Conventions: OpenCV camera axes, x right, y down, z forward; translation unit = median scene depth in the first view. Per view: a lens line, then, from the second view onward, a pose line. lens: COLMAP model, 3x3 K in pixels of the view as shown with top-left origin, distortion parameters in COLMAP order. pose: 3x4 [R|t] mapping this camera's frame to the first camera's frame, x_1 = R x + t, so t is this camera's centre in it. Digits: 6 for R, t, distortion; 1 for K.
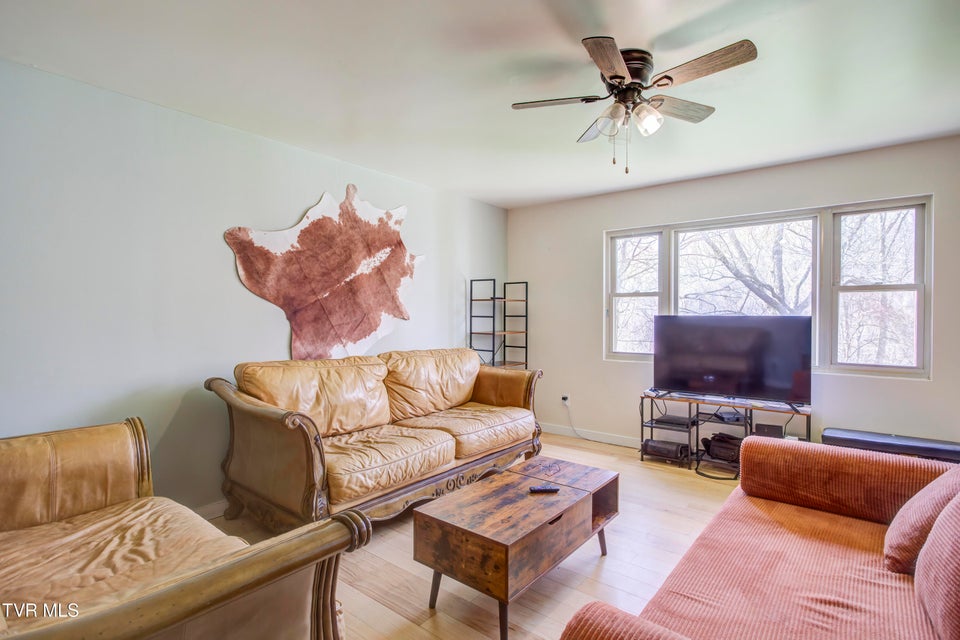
lens RADIAL K [[471.4, 0, 478.6], [0, 471.4, 320.1], [0, 0, 1]] dist [-0.011499, 0.002579]
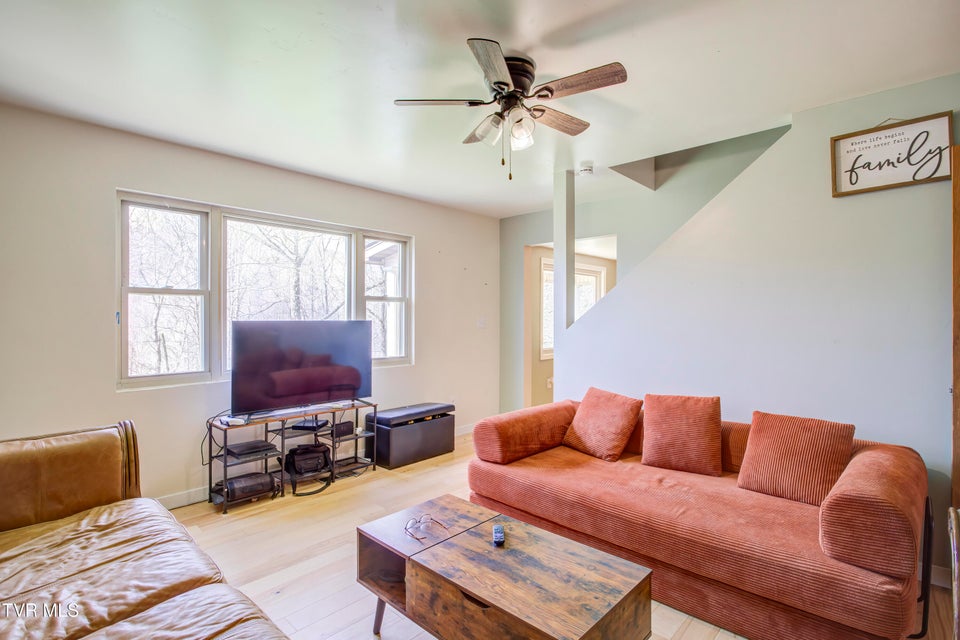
lens RADIAL K [[471.4, 0, 481.1], [0, 471.4, 309.1], [0, 0, 1]] dist [-0.011499, 0.002579]
pose [[0.071668, 0.016207, 0.997297, -0.422371], [0.010446, 0.999801, -0.016998, -0.012439], [-0.997374, 0.011636, 0.071484, 0.594900]]
